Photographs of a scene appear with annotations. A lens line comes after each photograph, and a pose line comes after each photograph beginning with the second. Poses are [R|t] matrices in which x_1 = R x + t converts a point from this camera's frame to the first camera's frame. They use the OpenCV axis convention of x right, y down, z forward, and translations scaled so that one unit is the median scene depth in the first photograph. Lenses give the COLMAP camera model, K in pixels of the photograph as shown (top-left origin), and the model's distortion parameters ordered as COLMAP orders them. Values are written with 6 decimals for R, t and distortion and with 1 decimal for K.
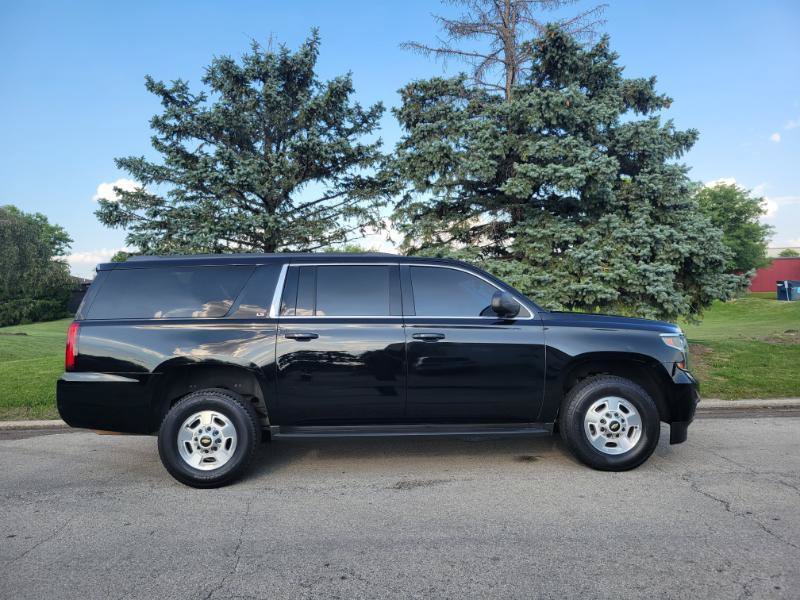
lens RADIAL K [[590.4, 0, 400.0], [0, 590.4, 300.0], [0, 0, 1]] dist [0.028215, -0.006833]
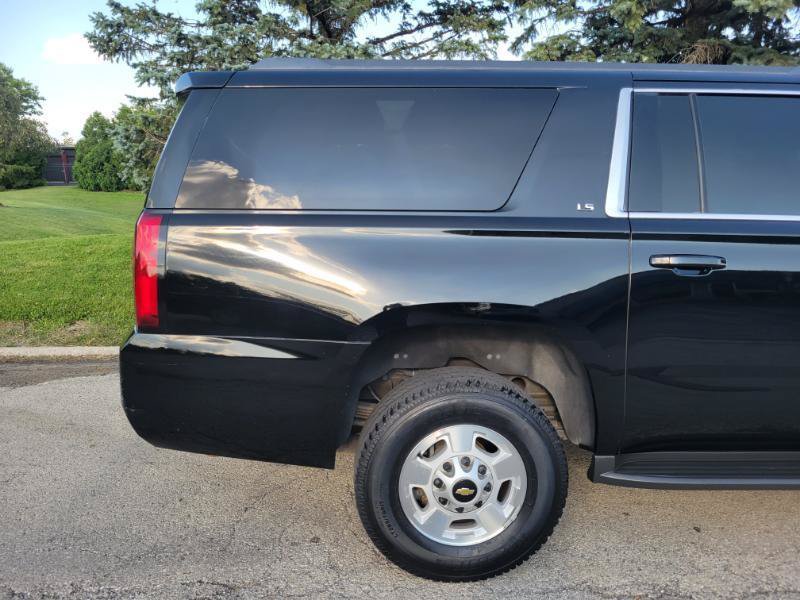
lens RADIAL K [[583.7, 0, 401.2], [0, 583.7, 308.3], [0, 0, 1]] dist [0.032445, -0.003619]
pose [[0.999186, 0.022816, 0.033259, -0.204479], [-0.029479, 0.975919, 0.216132, 0.004493], [-0.027527, -0.216936, 0.975798, 0.311358]]
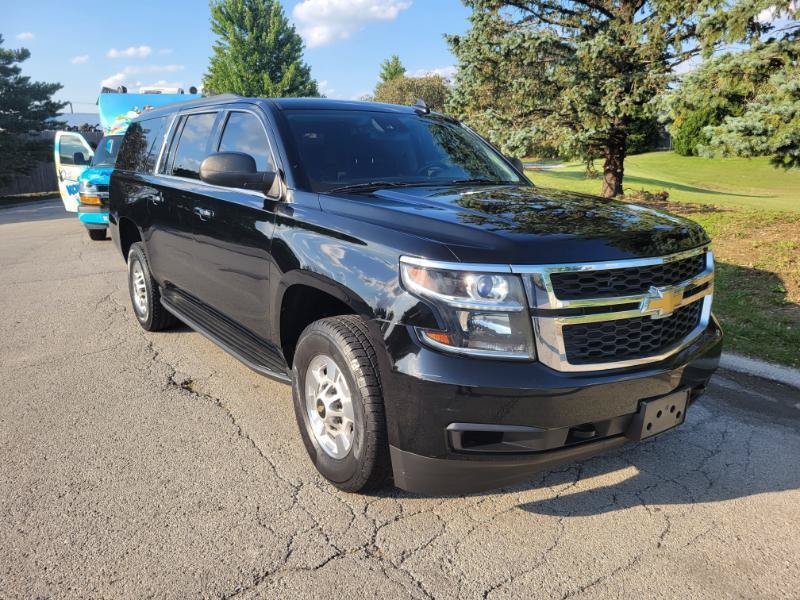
lens RADIAL K [[596.5, 0, 395.5], [0, 596.5, 295.4], [0, 0, 1]] dist [0.024952, -0.011992]
pose [[0.572756, 0.205770, -0.793479, 0.445274], [0.010563, 0.966048, 0.258146, -0.017251], [0.819658, -0.156236, 0.551137, 0.416519]]
